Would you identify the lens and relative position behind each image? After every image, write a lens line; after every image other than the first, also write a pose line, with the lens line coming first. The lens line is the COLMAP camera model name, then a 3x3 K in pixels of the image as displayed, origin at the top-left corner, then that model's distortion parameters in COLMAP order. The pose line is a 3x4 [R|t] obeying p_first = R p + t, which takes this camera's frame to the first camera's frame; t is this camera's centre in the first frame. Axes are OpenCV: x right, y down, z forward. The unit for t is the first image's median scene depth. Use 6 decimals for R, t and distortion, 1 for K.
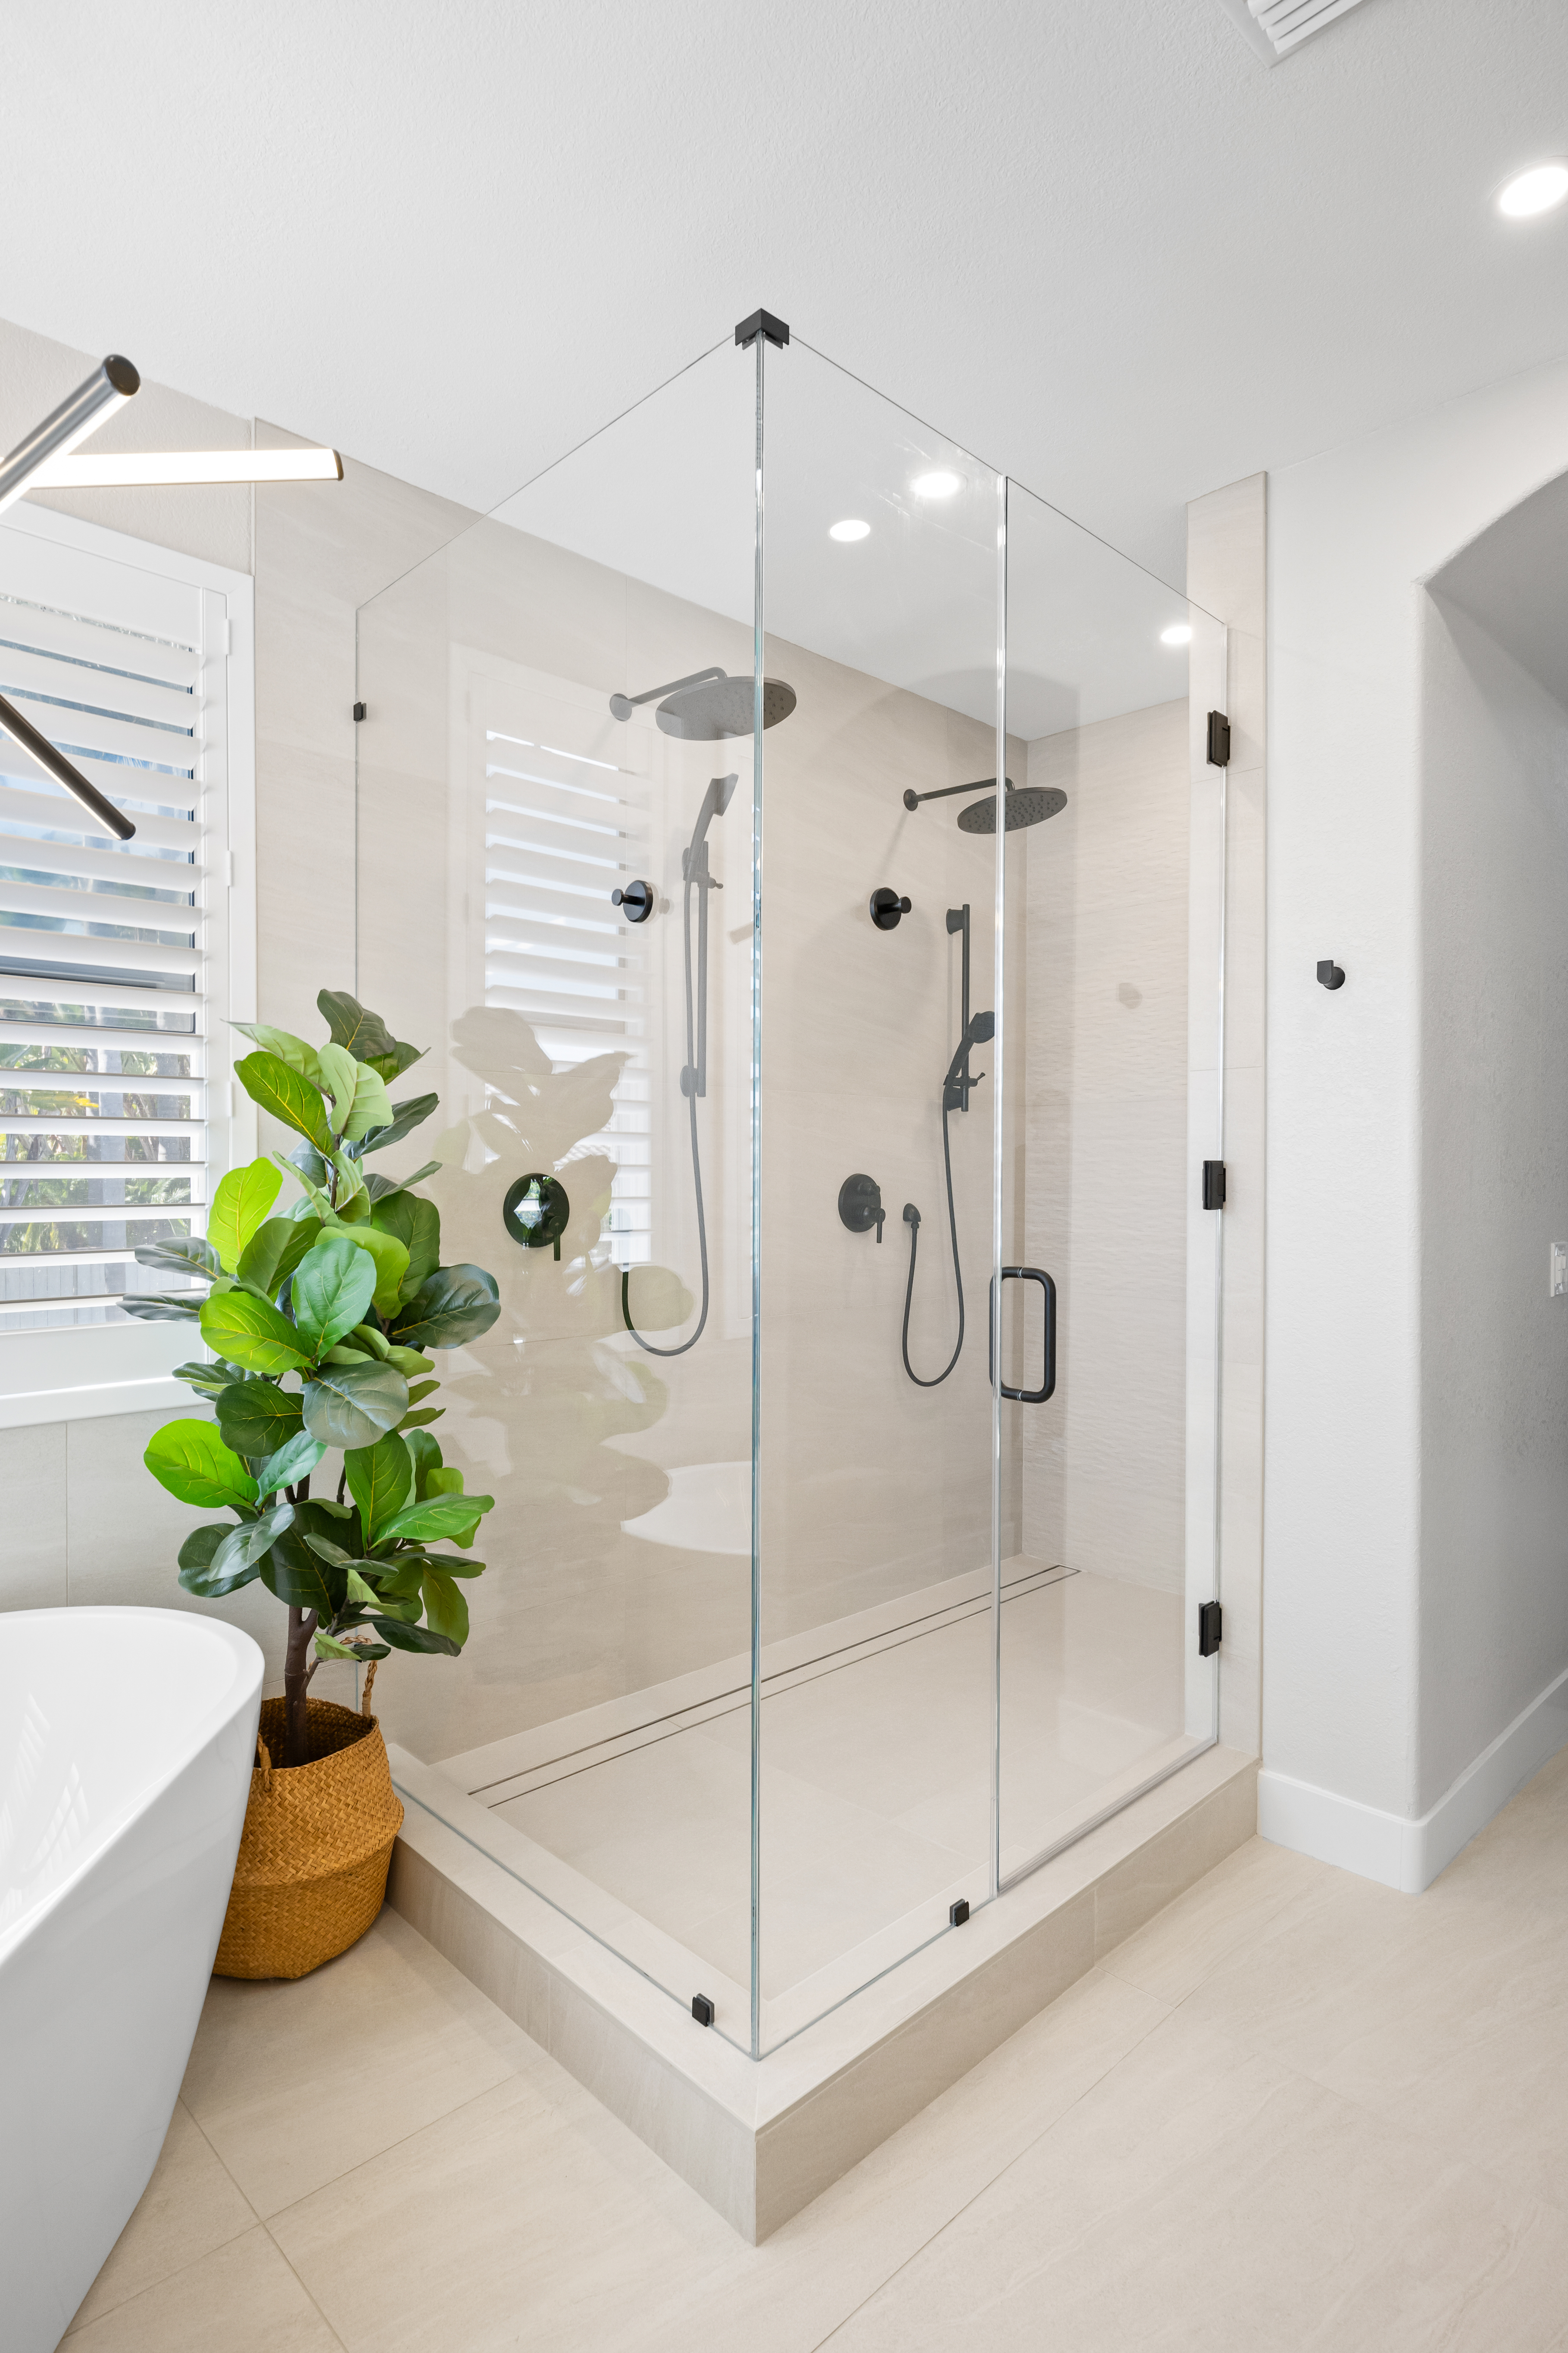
lens RADIAL K [[1239.9, 0, 784.0], [0, 1239.9, 1176.5], [0, 0, 1]] dist [0.001038, 0.000138]
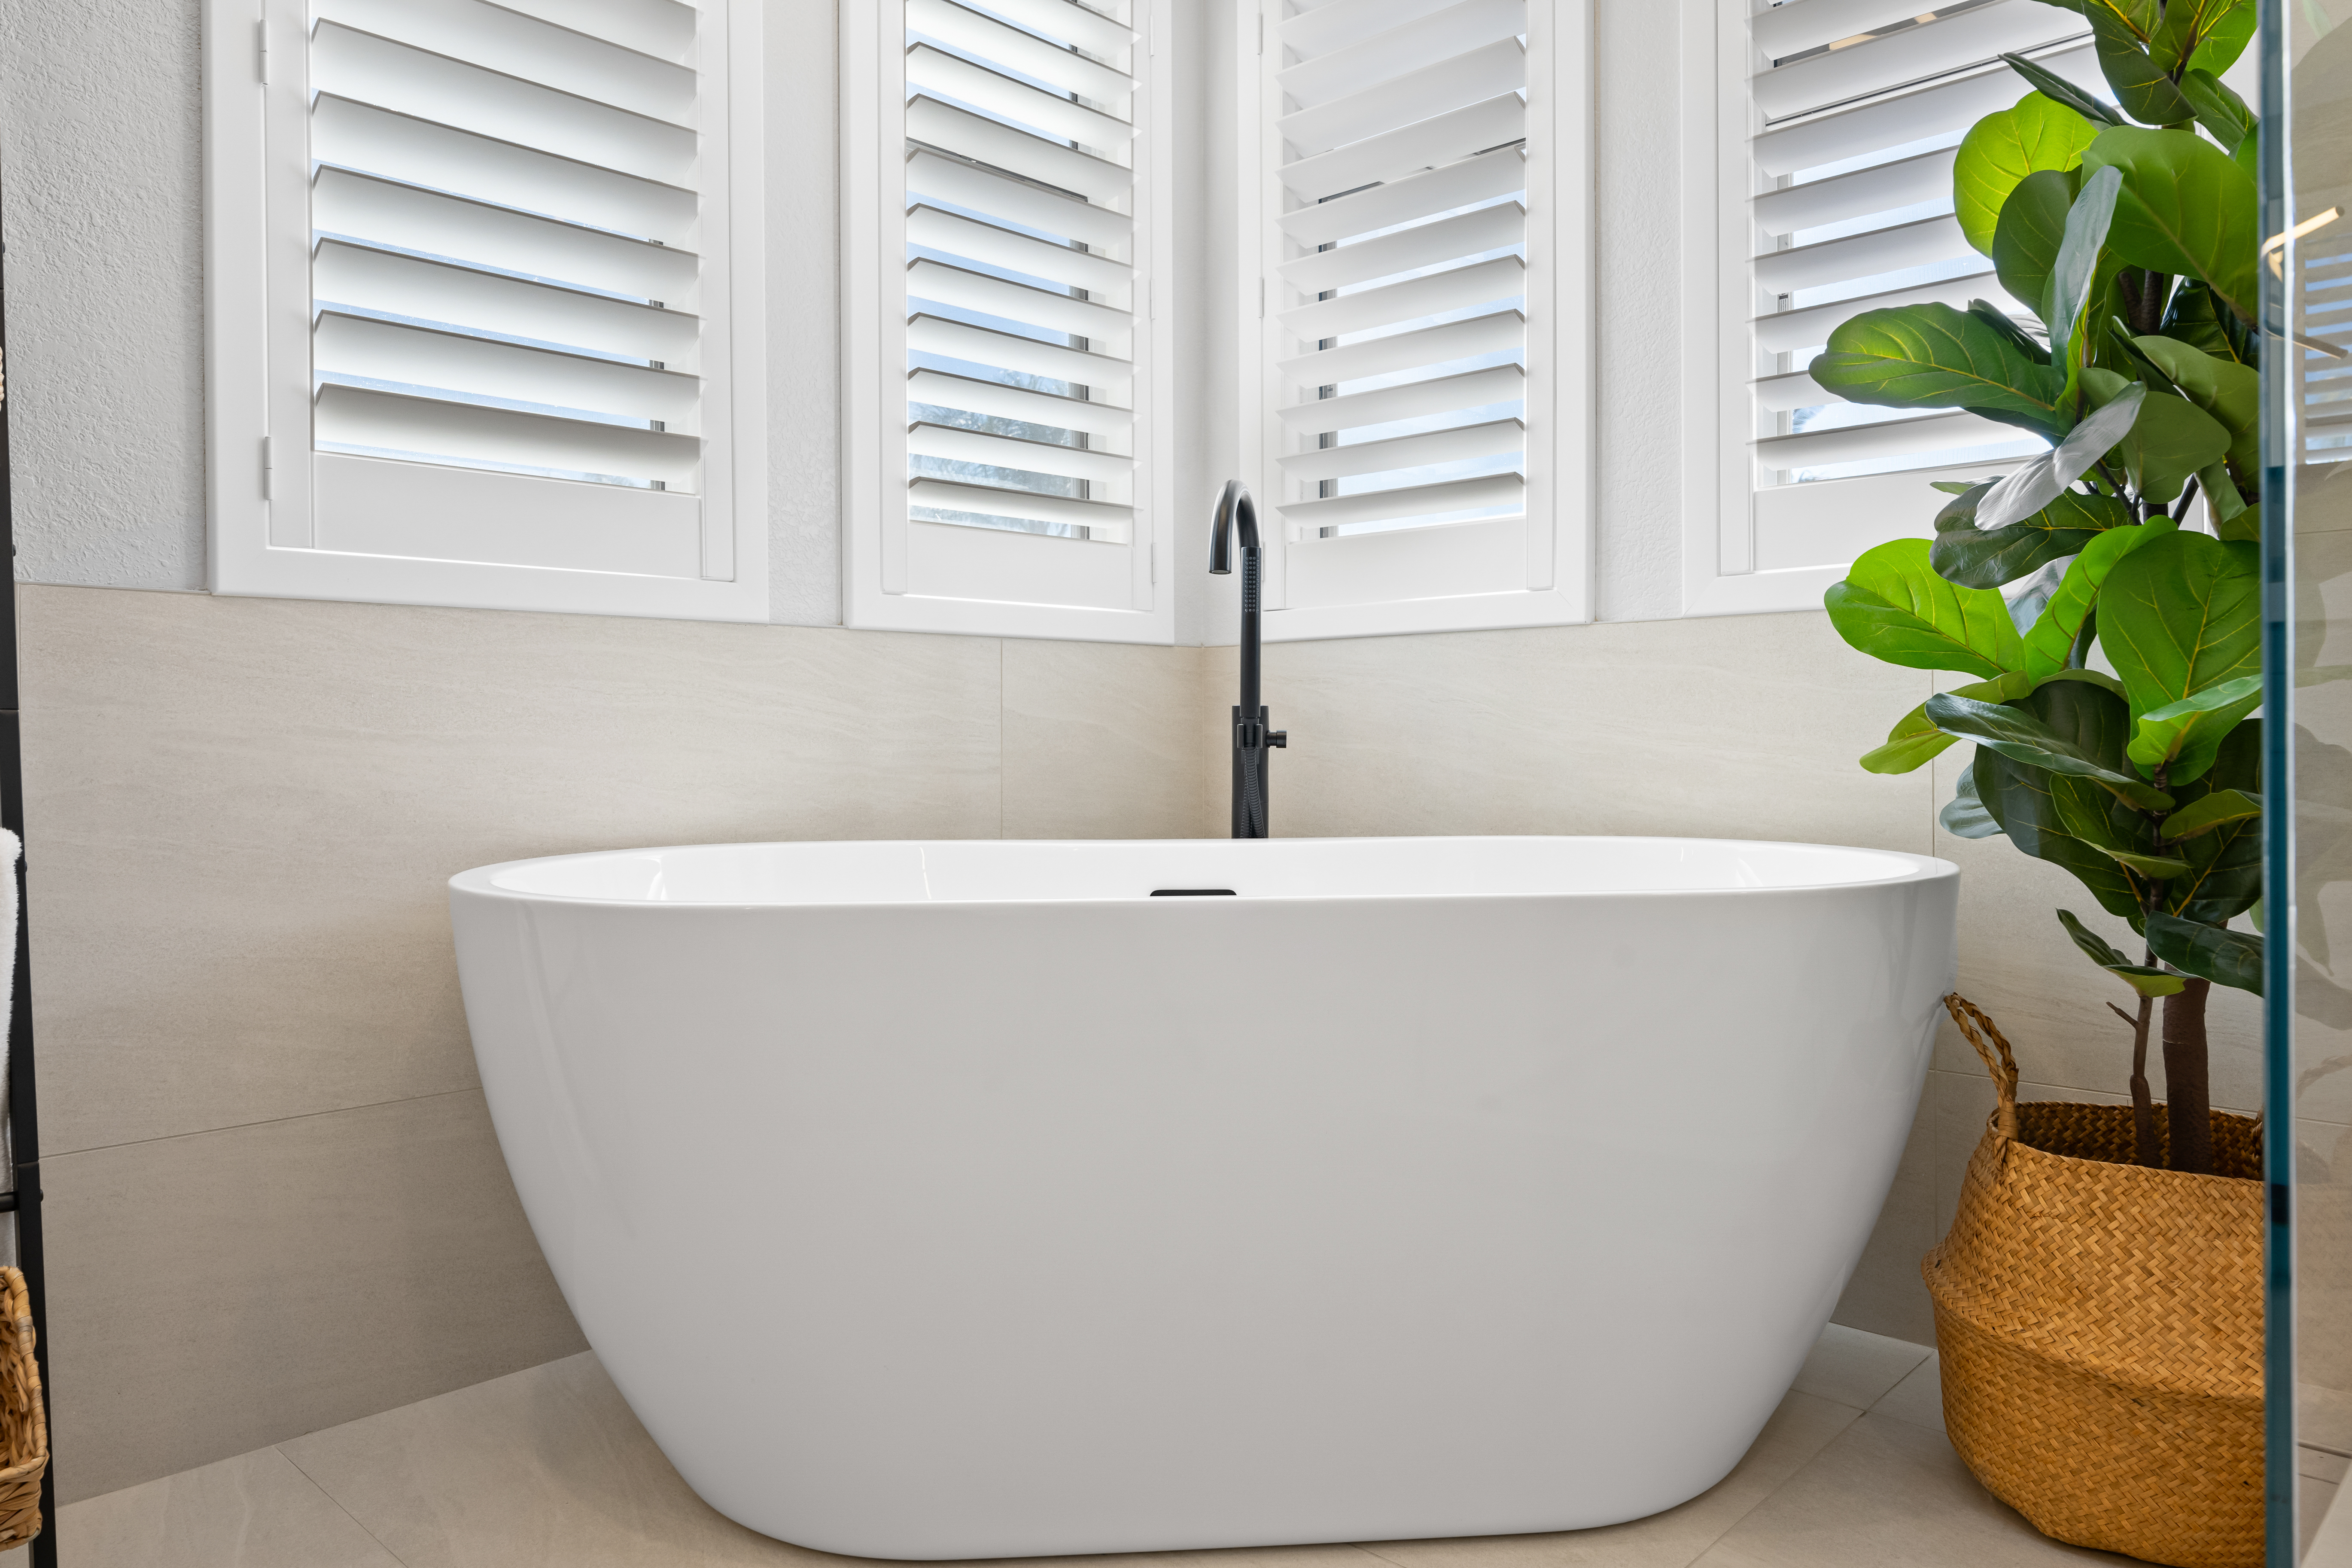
lens RADIAL K [[1584.1, 0, 1176.0], [0, 1584.1, 784.0], [0, 0, 1]] dist [0.000638, -0.003898]
pose [[0.035232, 0.011086, -0.999318, 0.296417], [0.008546, 0.999899, 0.011394, 0.303918], [0.999343, -0.008941, 0.035134, 0.595576]]
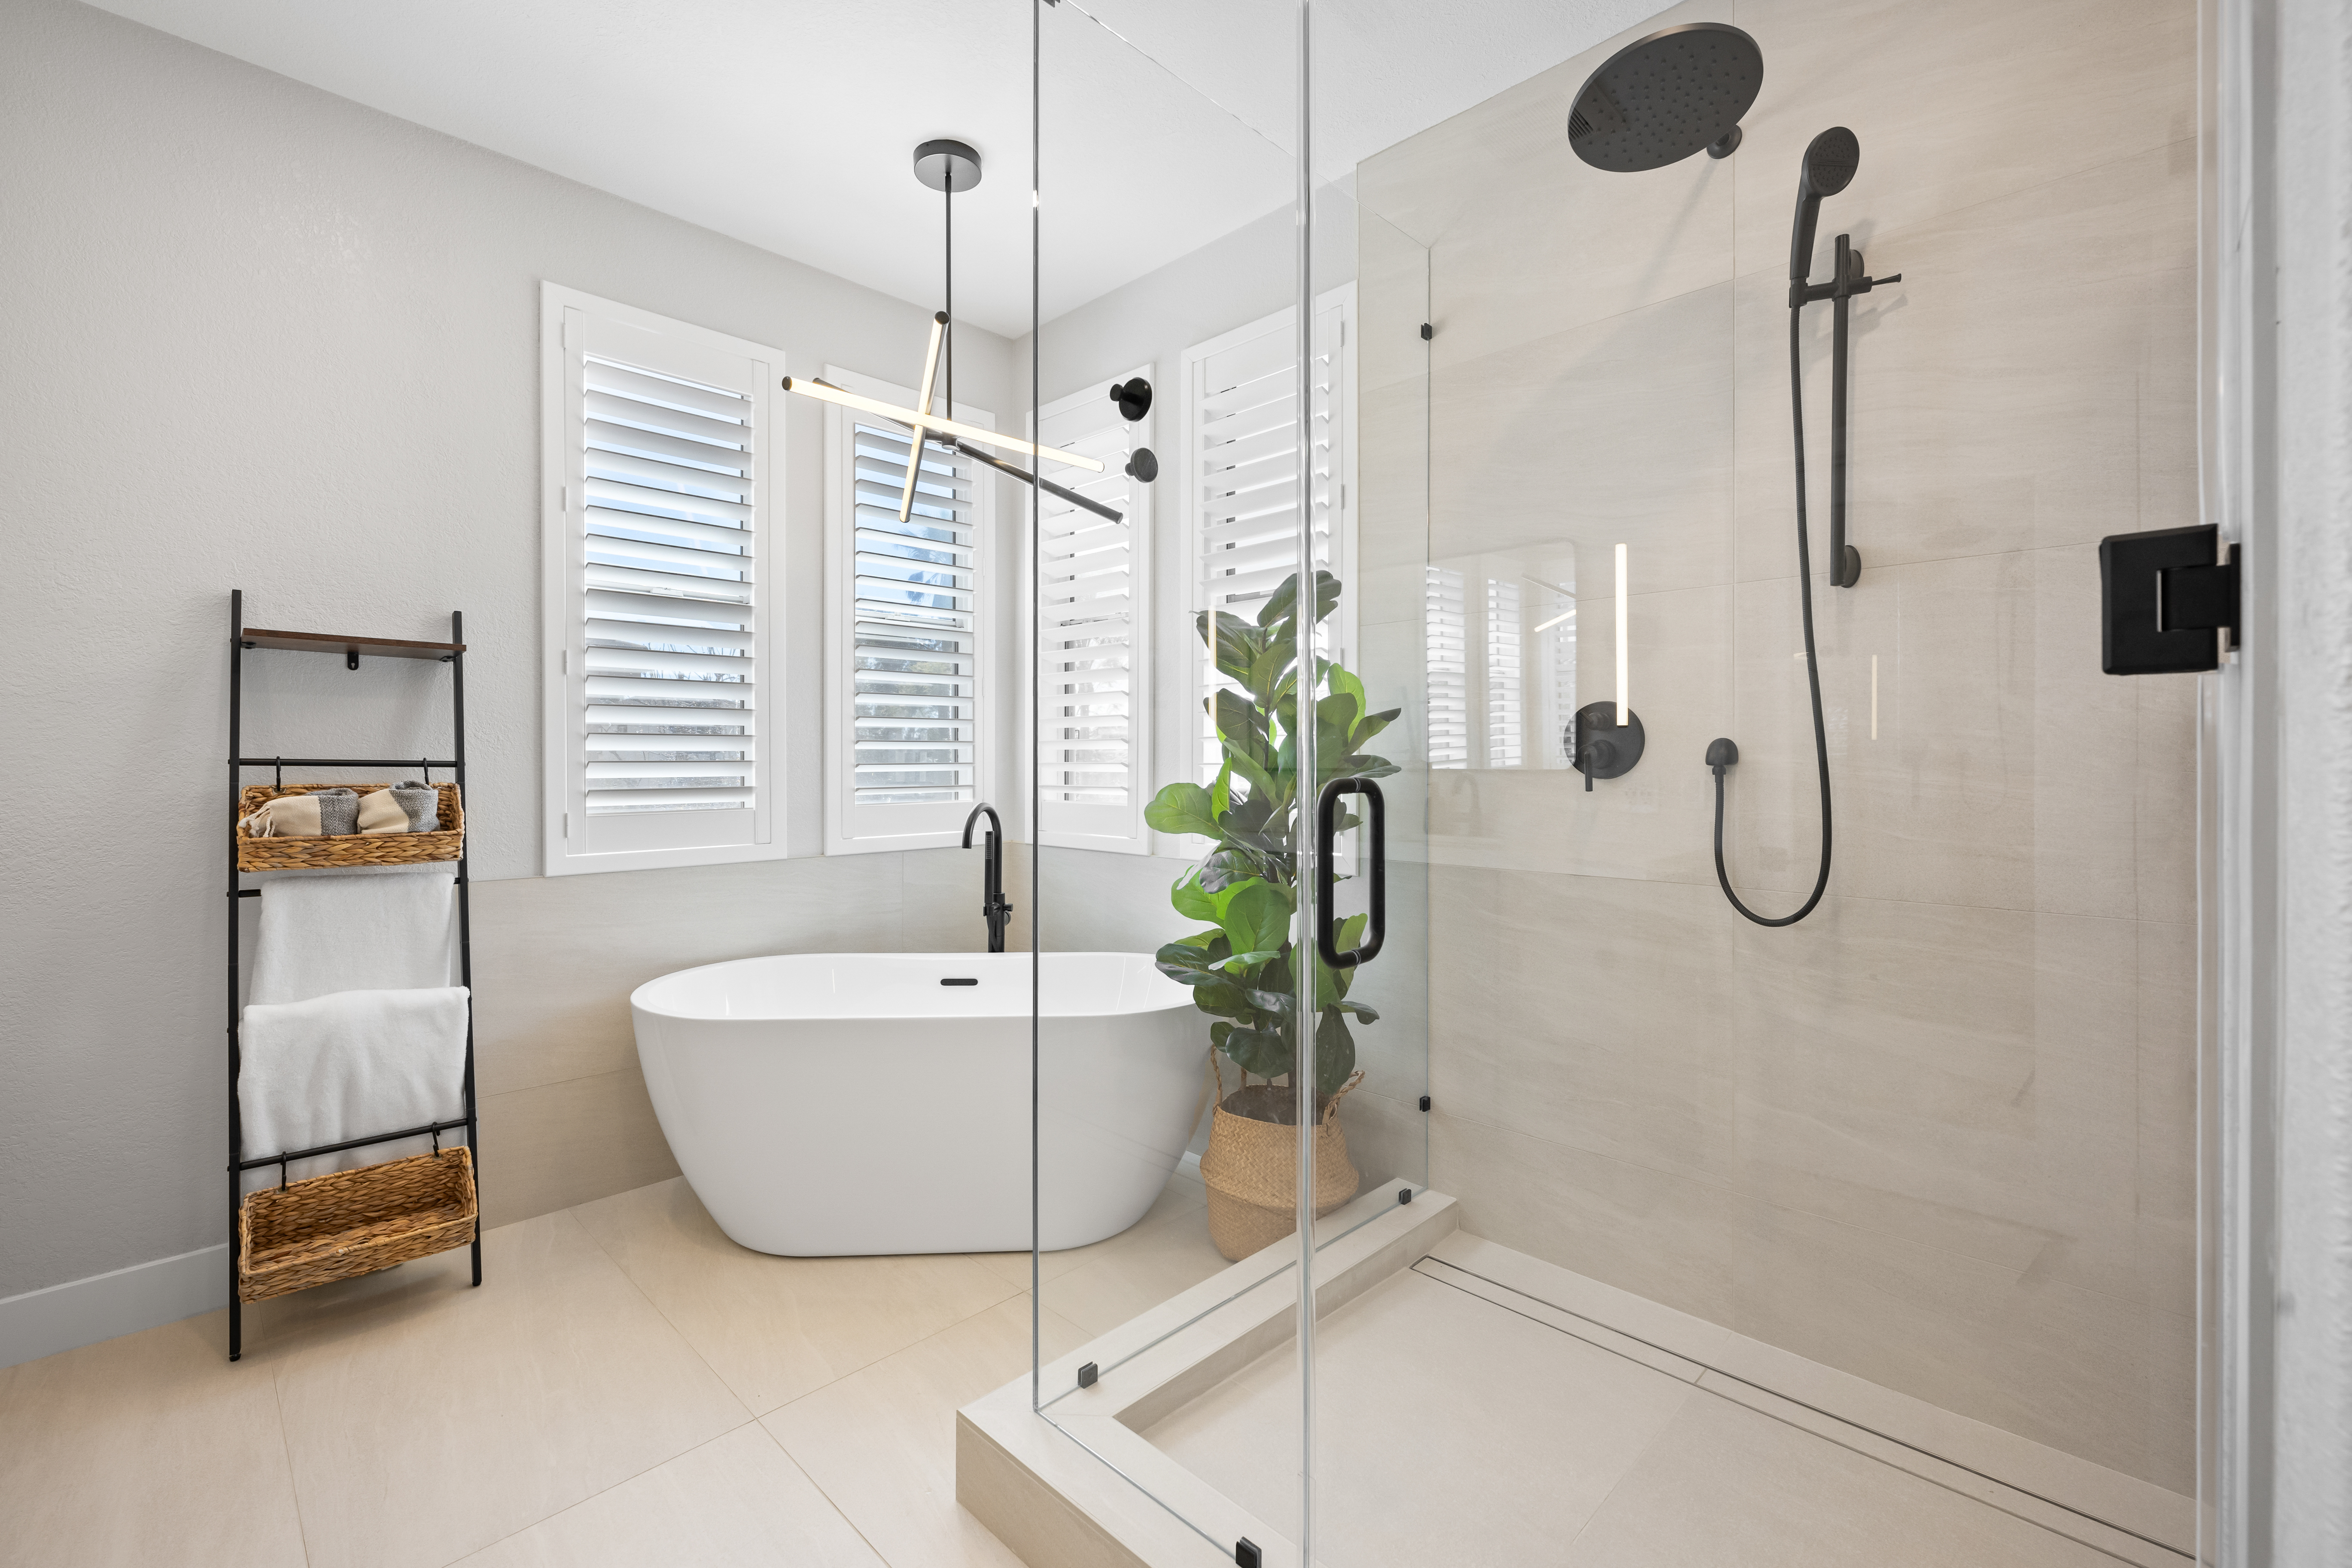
lens RADIAL K [[997.2, 0, 1176.0], [0, 997.2, 784.0], [0, 0, 1]] dist [0.000858, 0.000188]
pose [[0.023992, 0.022093, -0.999468, 0.806519], [-0.004890, 0.999746, 0.021982, 0.050085], [0.999700, 0.004360, 0.024094, 0.937492]]
